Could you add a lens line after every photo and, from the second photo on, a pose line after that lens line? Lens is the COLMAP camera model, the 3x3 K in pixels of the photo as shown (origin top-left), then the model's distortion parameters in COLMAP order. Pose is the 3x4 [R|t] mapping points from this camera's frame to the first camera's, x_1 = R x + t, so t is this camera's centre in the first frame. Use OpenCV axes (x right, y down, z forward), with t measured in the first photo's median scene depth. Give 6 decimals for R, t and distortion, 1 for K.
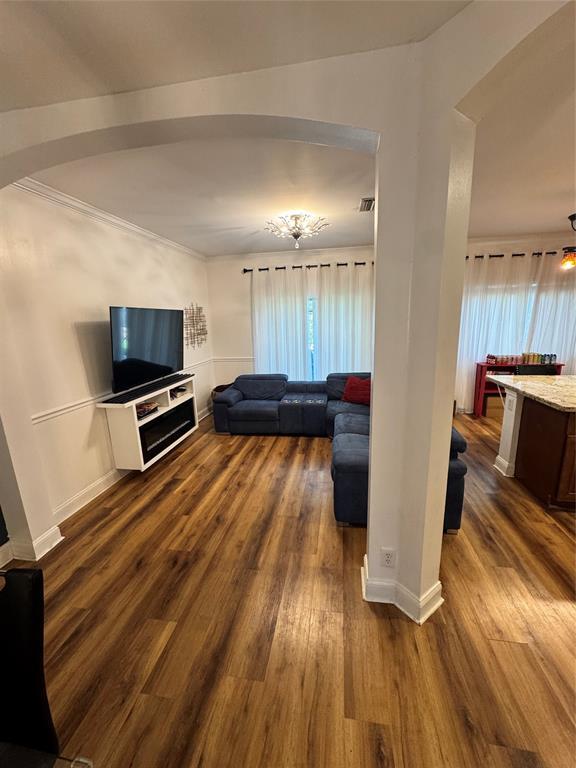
lens RADIAL K [[308.9, 0, 287.4], [0, 308.9, 383.8], [0, 0, 1]] dist [-0.001331, 0.000496]
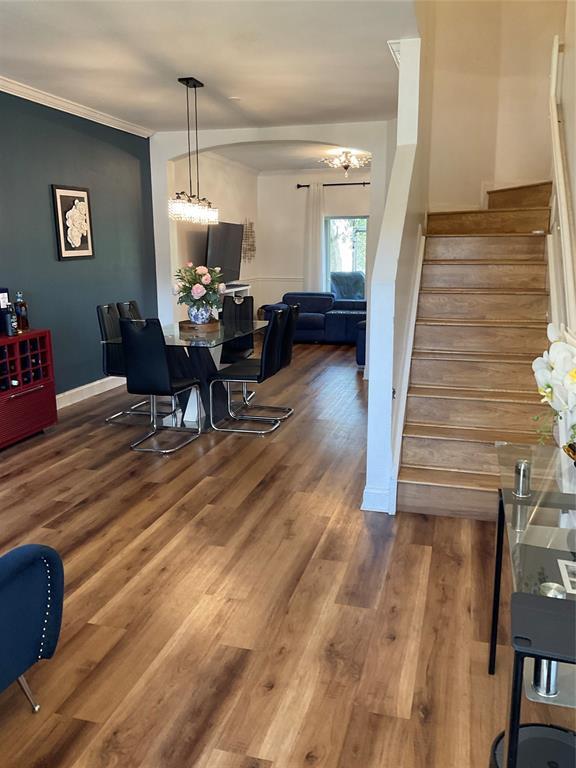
lens RADIAL K [[650.7, 0, 287.9], [0, 650.7, 382.9], [0, 0, 1]] dist [-0.010520, -0.003581]
pose [[0.992799, 0.056592, -0.105585, 0.080152], [-0.056428, 0.998396, 0.004537, 0.249641], [0.105673, 0.001454, 0.994400, -1.058544]]
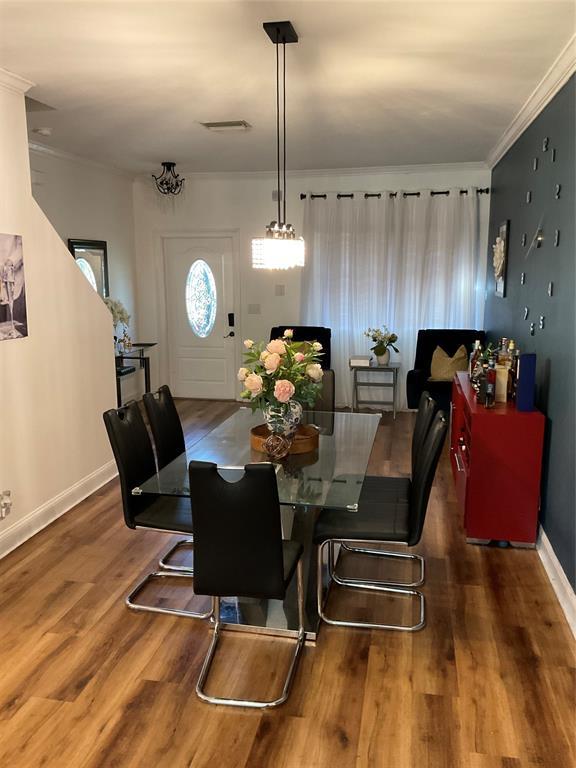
lens RADIAL K [[650.7, 0, 287.7], [0, 650.7, 384.1], [0, 0, 1]] dist [-0.010520, -0.003581]
pose [[-0.998925, 0.035219, 0.030156, -1.309342], [0.044054, 0.923759, 0.380432, -0.675052], [-0.014459, 0.381351, -0.924317, 3.342743]]
